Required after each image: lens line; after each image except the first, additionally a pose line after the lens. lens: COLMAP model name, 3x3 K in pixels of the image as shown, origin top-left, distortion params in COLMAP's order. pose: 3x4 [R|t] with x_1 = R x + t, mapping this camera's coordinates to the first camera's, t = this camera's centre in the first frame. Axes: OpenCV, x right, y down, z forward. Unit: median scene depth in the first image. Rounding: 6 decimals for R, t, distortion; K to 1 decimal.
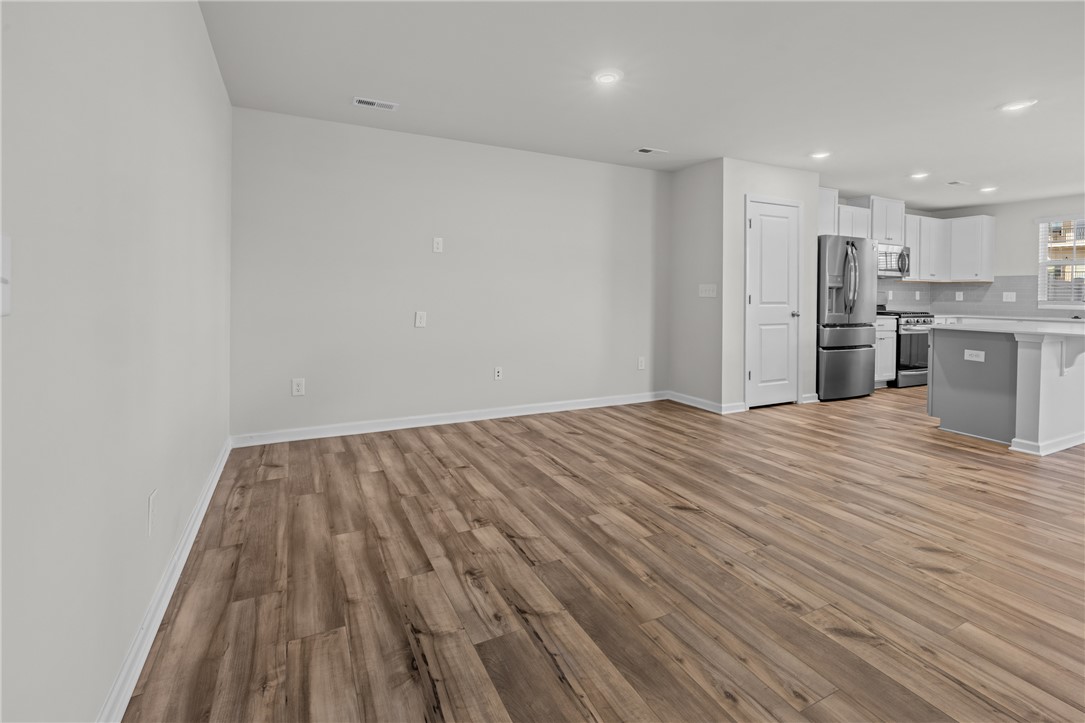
lens RADIAL K [[481.8, 0, 541.8], [0, 481.8, 298.6], [0, 0, 1]] dist [-0.000330, 0.000342]
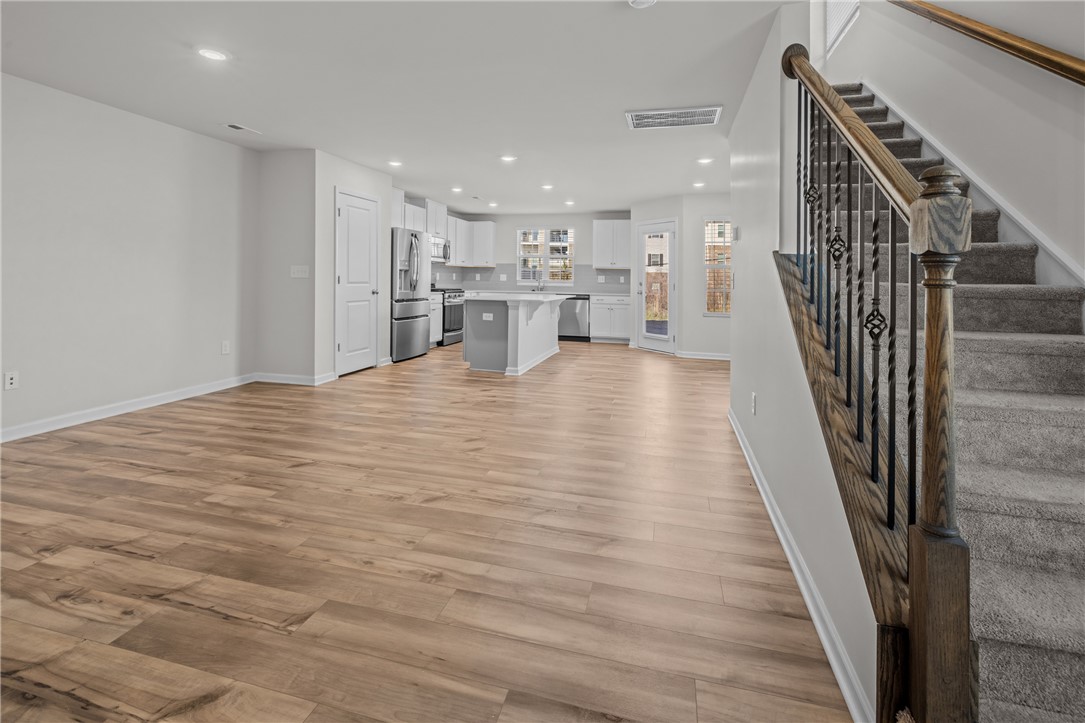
lens RADIAL K [[480.0, 0, 540.5], [0, 480.0, 278.1], [0, 0, 1]] dist [-0.000261, 0.000016]
pose [[0.658735, -0.000144, 0.752375, -0.139806], [0.001409, 0.999998, -0.001042, -0.000255], [-0.752374, 0.001746, 0.658734, -0.127383]]
